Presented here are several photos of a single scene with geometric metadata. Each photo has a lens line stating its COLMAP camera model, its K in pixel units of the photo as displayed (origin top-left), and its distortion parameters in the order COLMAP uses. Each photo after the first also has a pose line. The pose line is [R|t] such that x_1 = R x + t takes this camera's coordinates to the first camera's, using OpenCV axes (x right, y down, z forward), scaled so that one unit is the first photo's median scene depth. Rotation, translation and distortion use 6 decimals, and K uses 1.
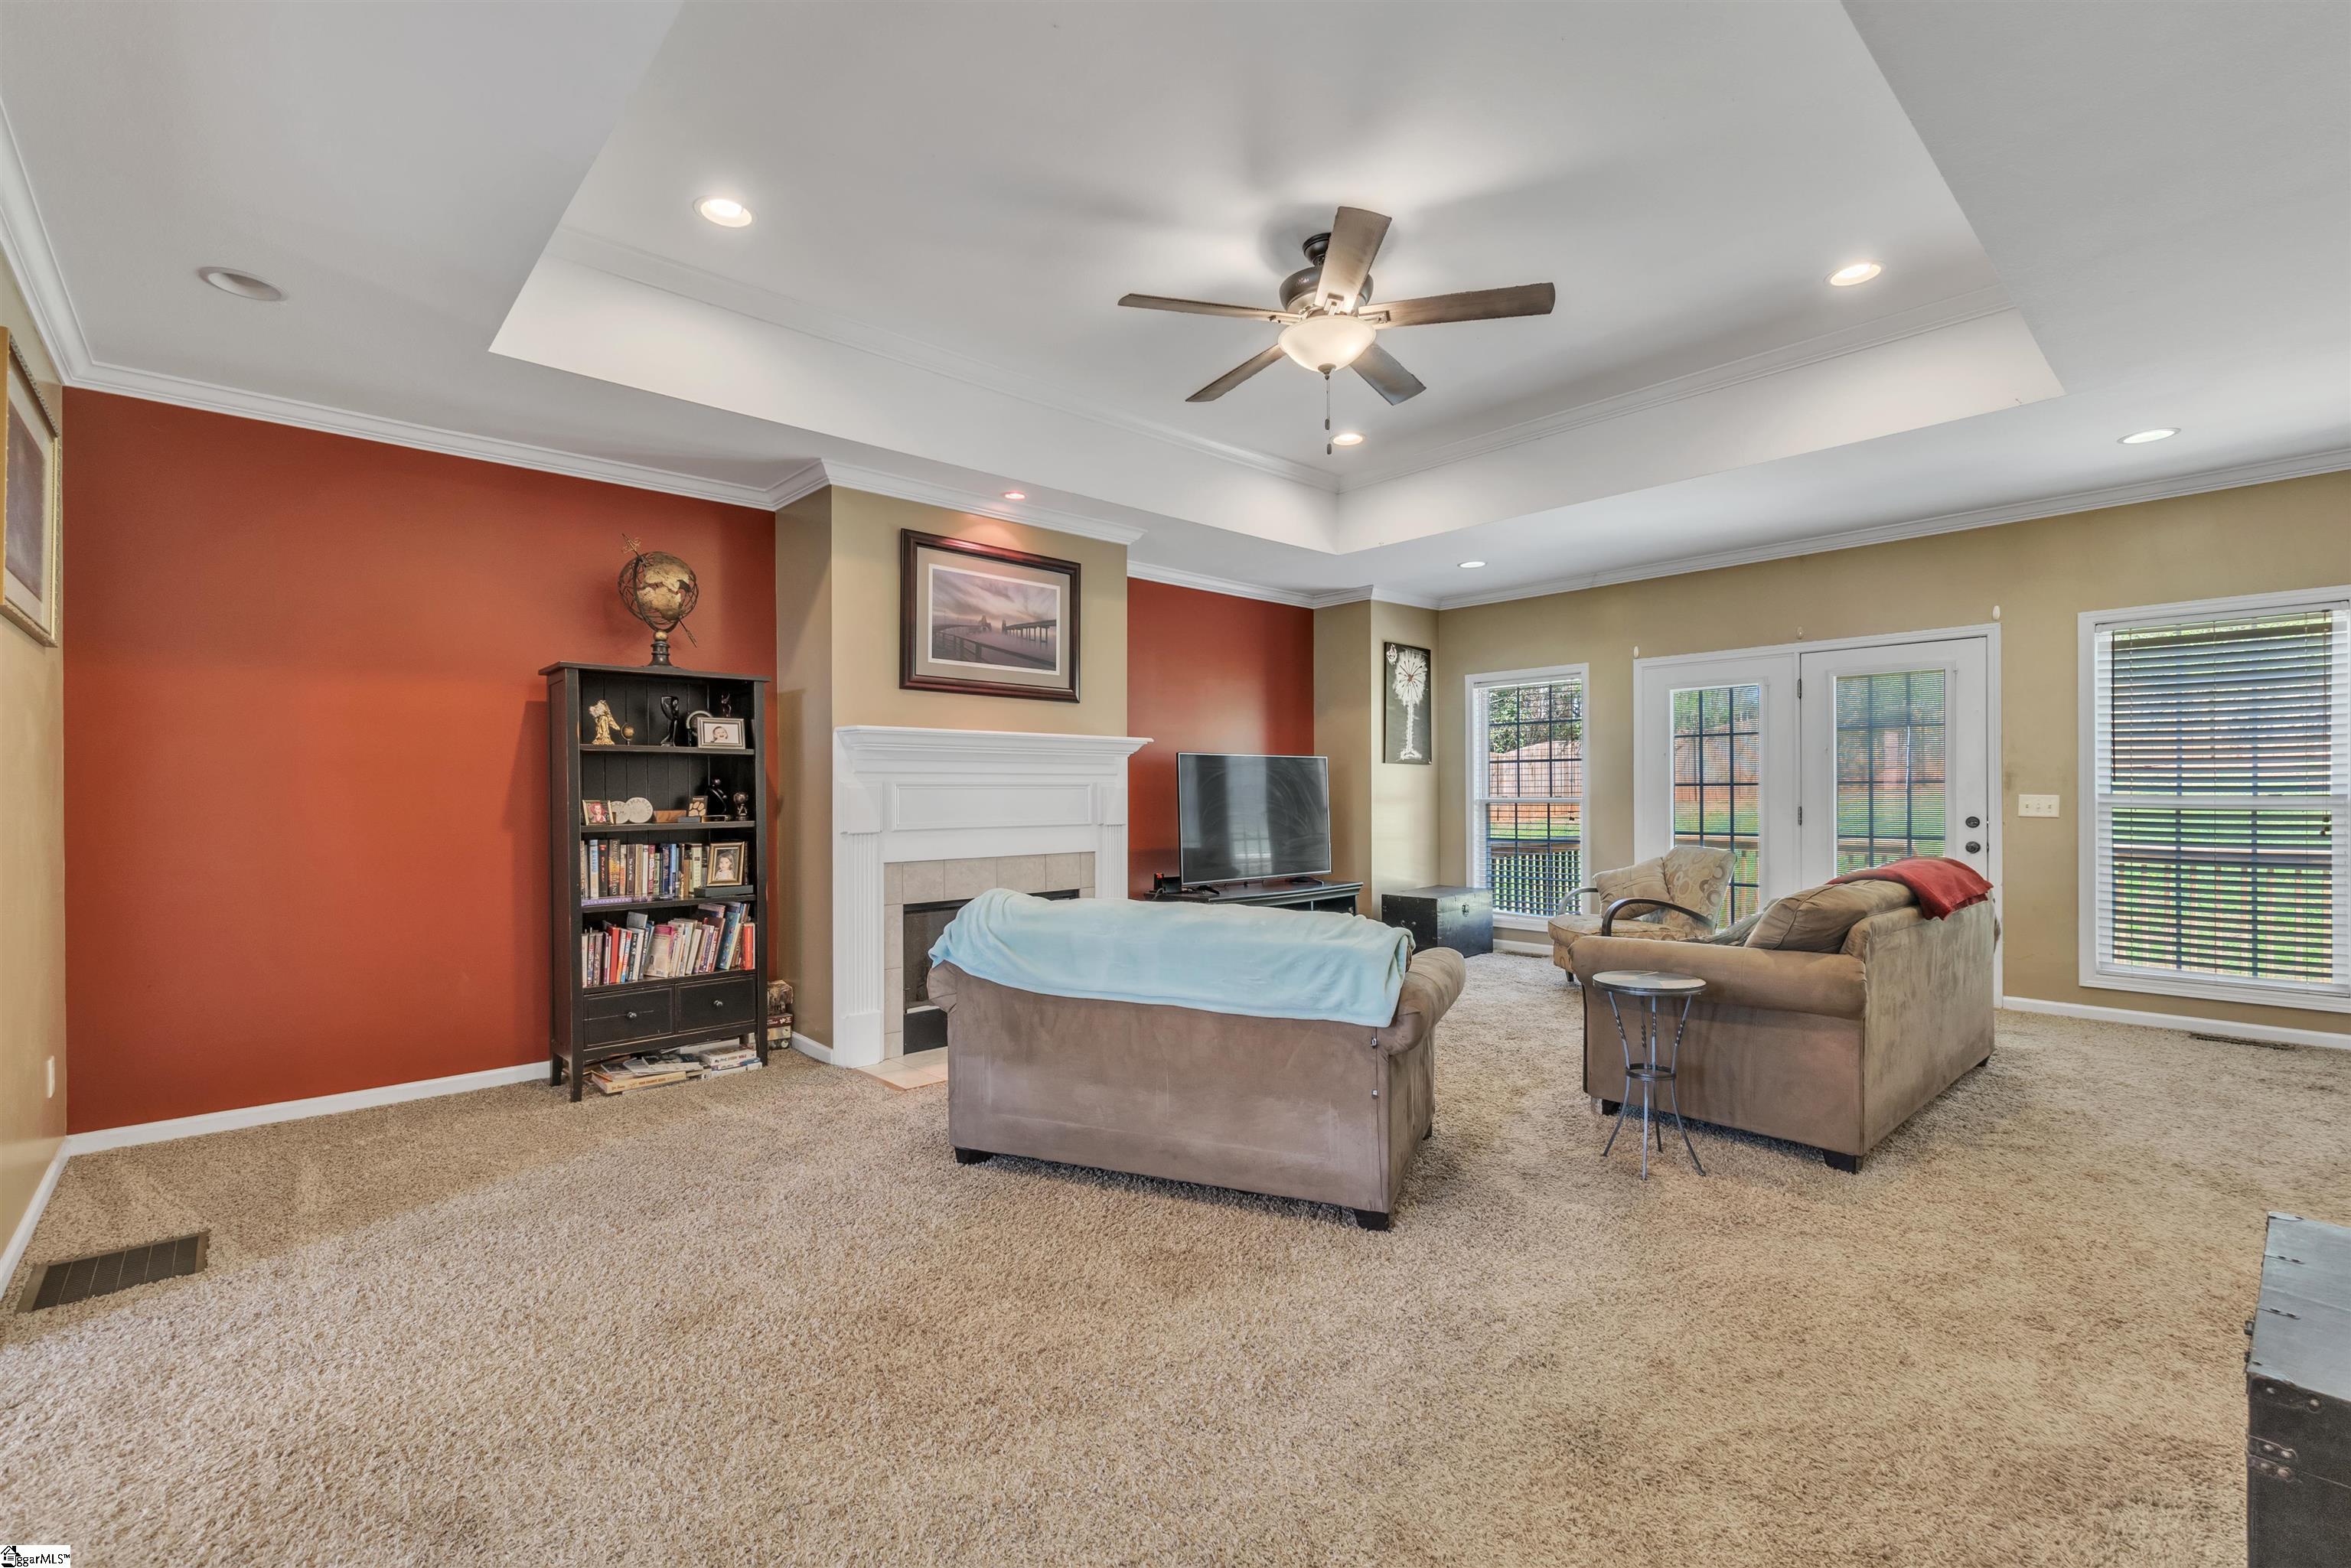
lens RADIAL K [[1019.7, 0, 1163.2], [0, 1019.7, 788.1], [0, 0, 1]] dist [-0.004321, 0.000116]
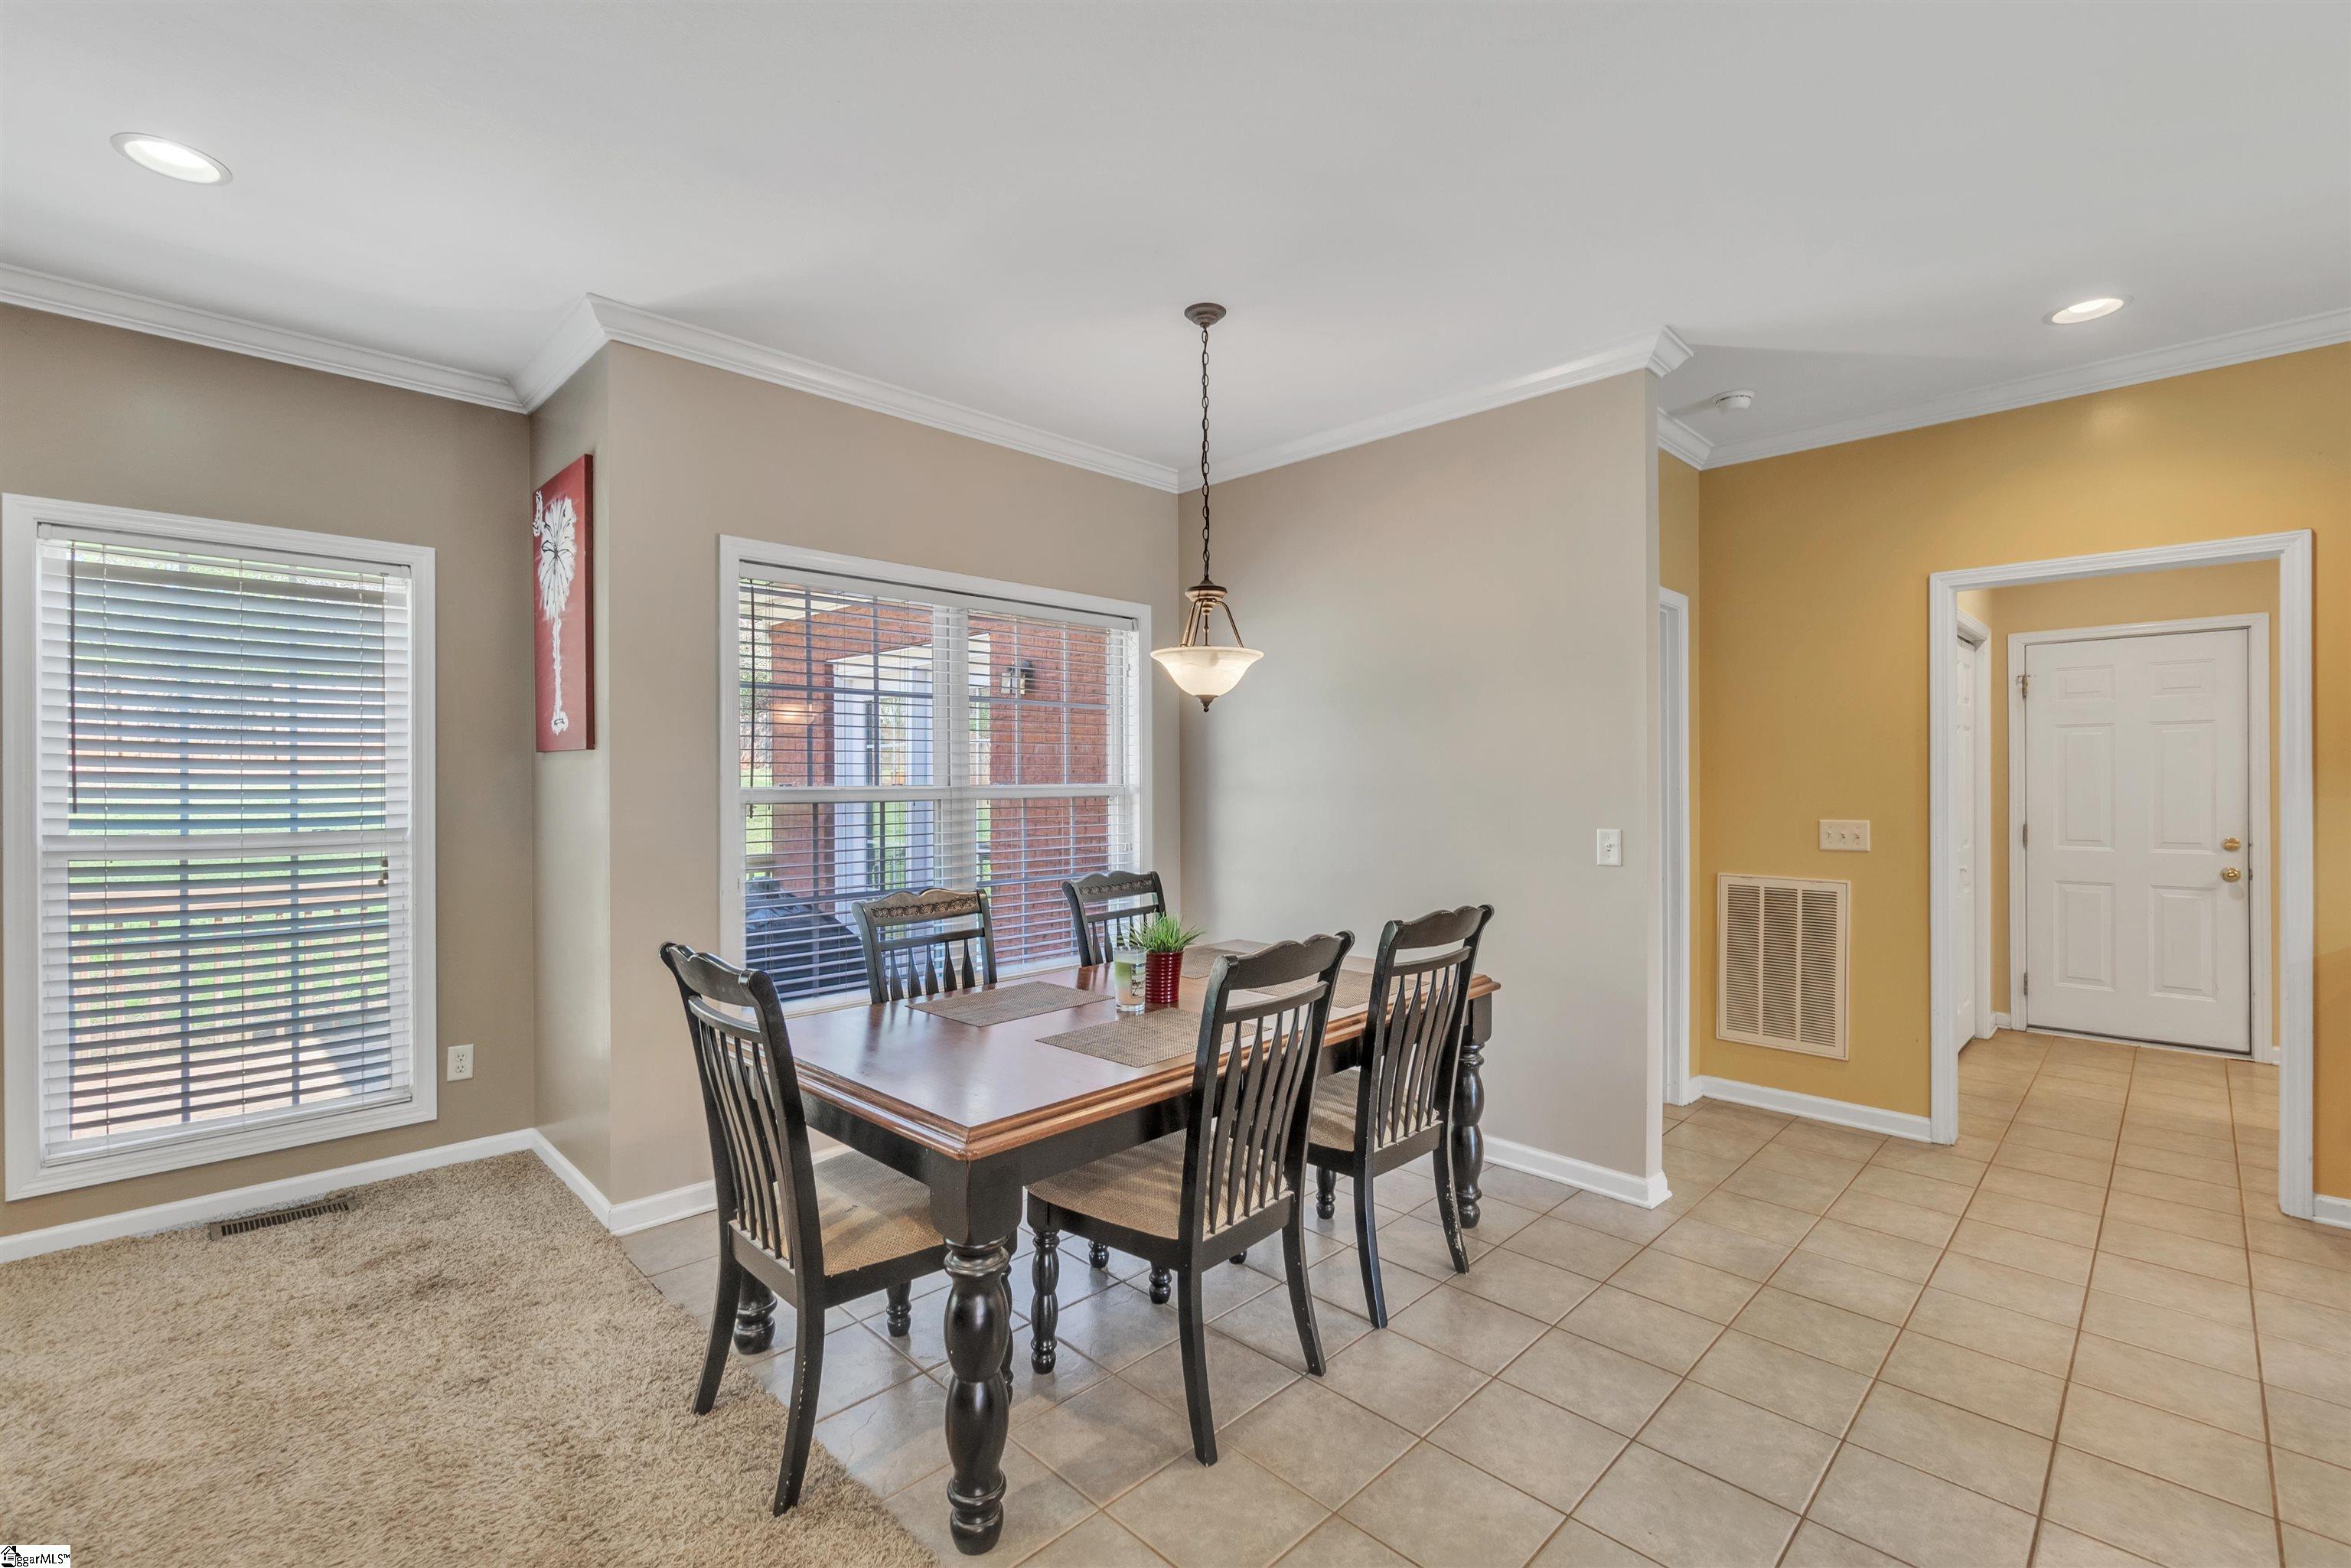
lens RADIAL K [[1019.7, 0, 1135.7], [0, 1019.7, 787.1], [0, 0, 1]] dist [-0.004321, 0.000116]
pose [[-0.028566, -0.005233, 0.999578, 0.385665], [-0.006076, 0.999969, 0.005061, -0.028830], [-0.999573, -0.005929, -0.028597, 0.460979]]
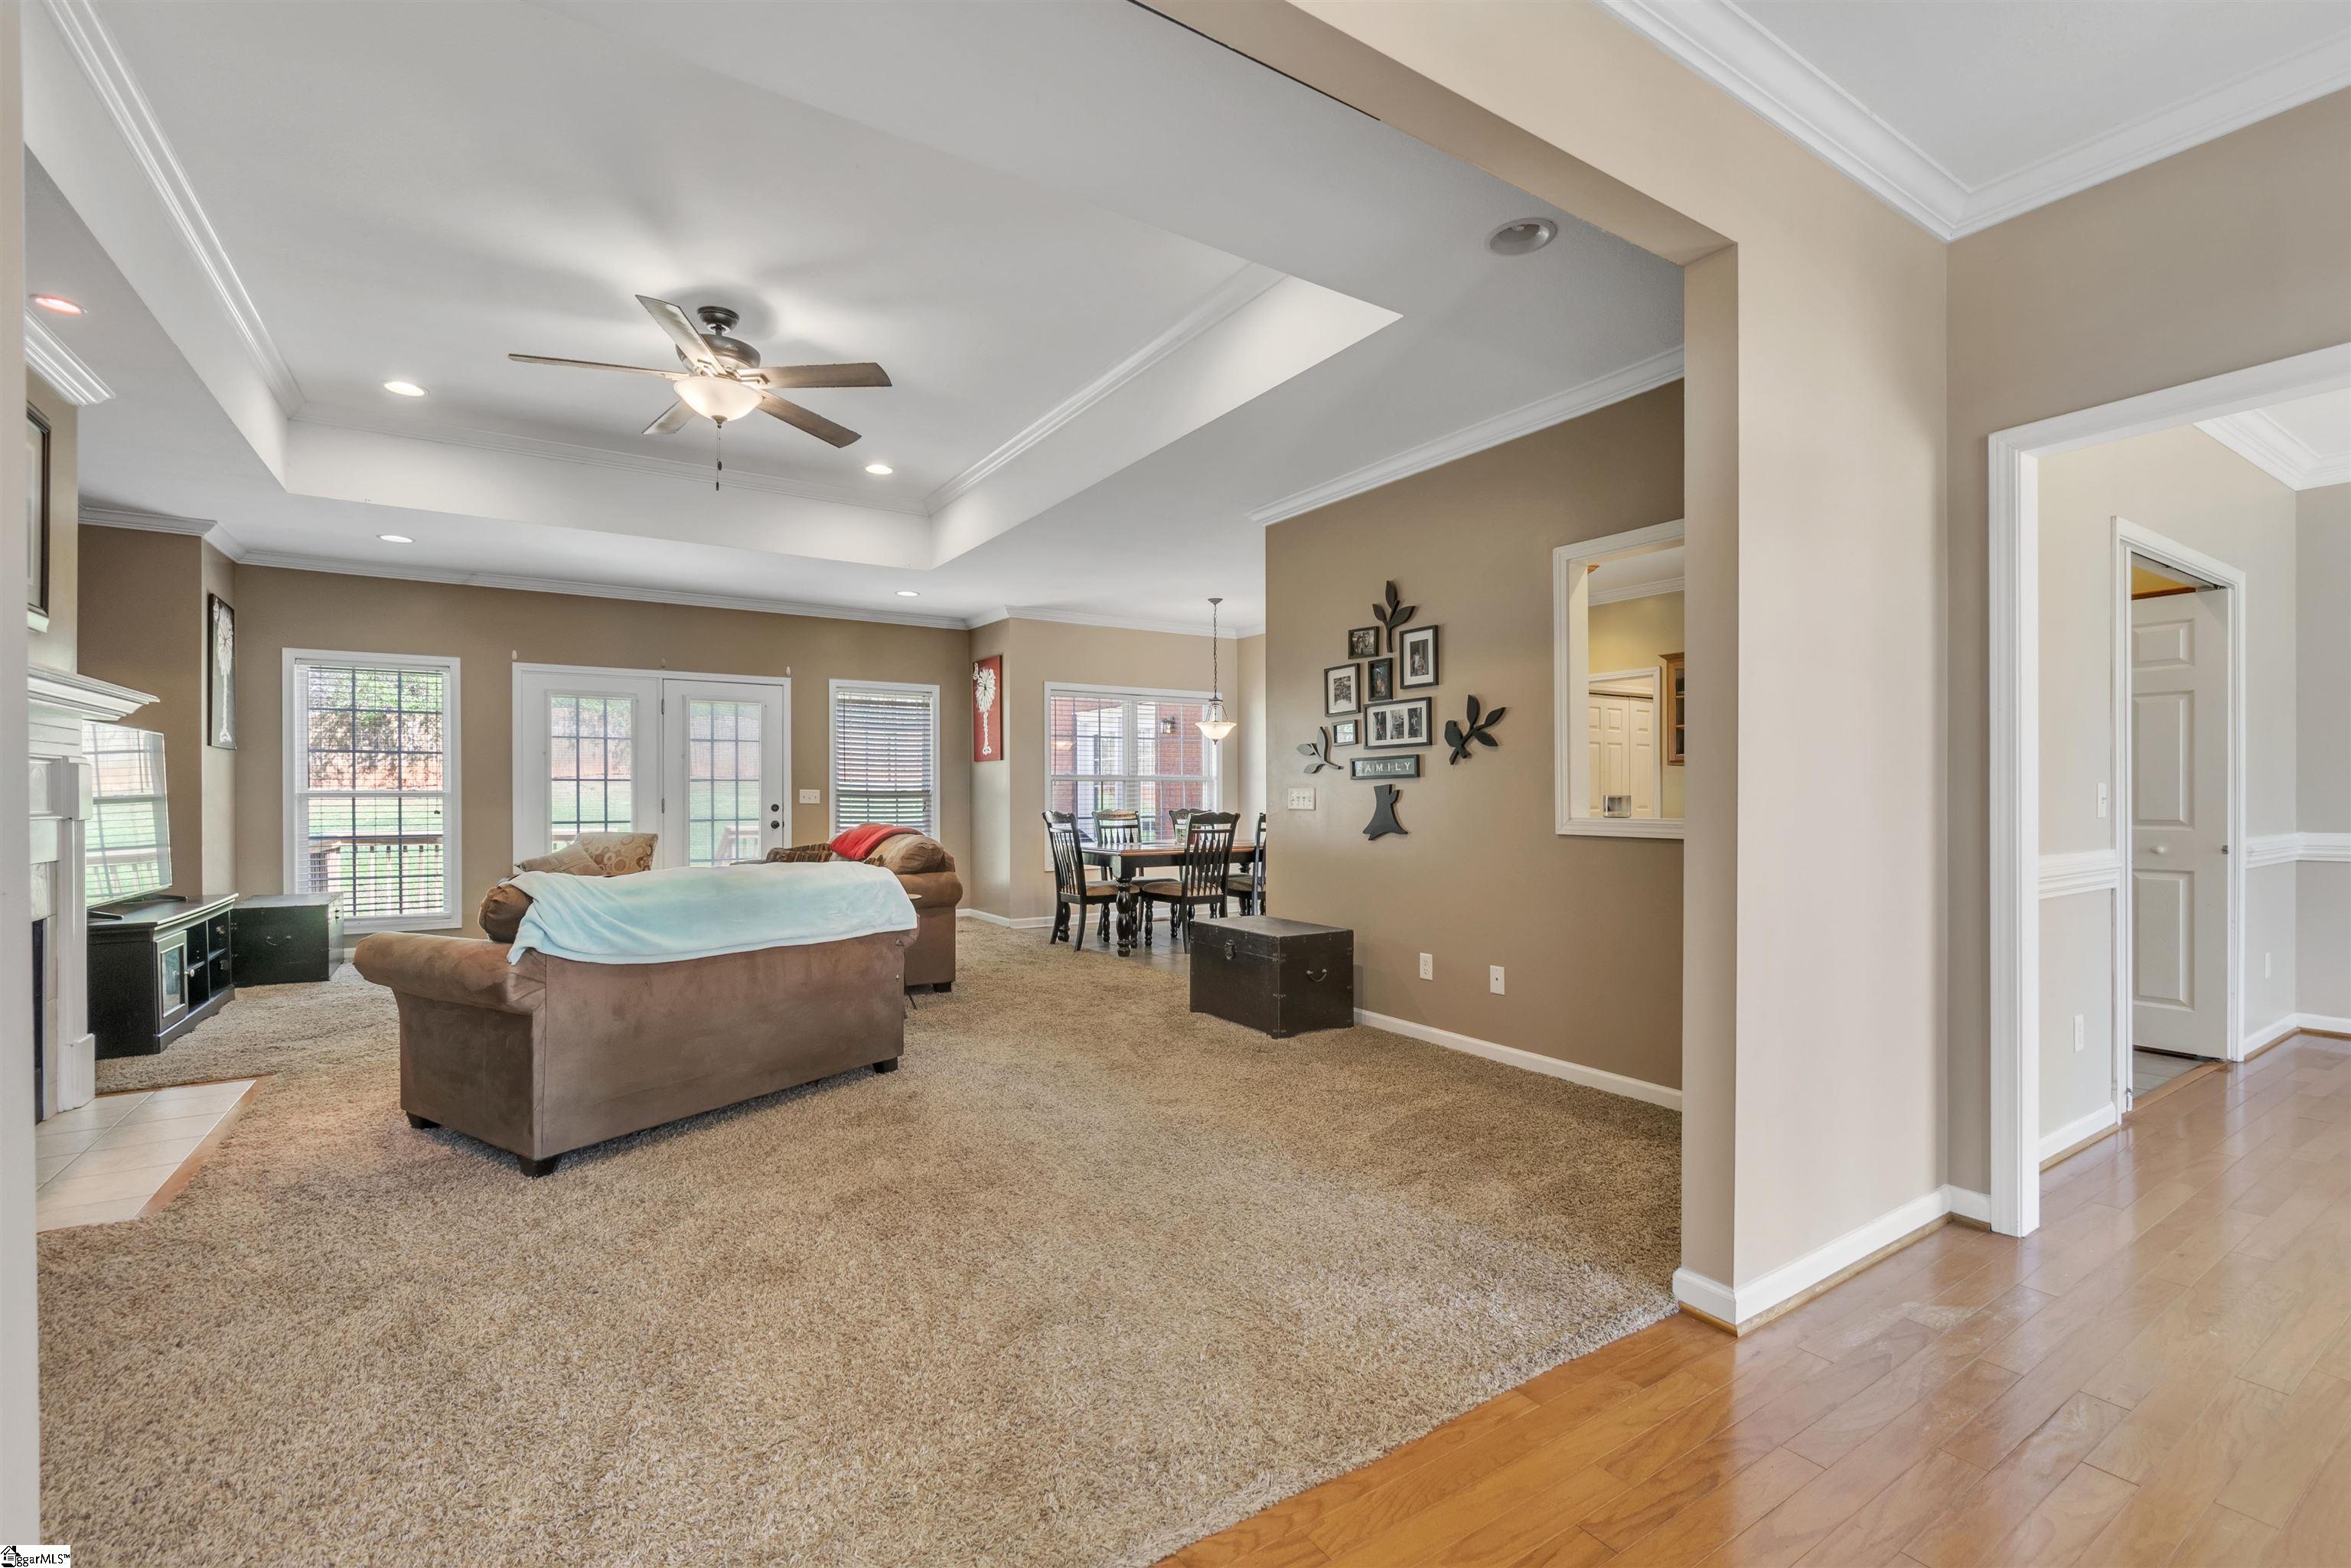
lens RADIAL K [[1019.7, 0, 1157.8], [0, 1019.7, 793.8], [0, 0, 1]] dist [-0.004321, 0.000116]
pose [[0.161934, 0.007264, 0.986775, -0.688359], [-0.003688, 0.999970, -0.006756, 0.023874], [-0.986795, -0.002545, 0.161956, 0.221479]]
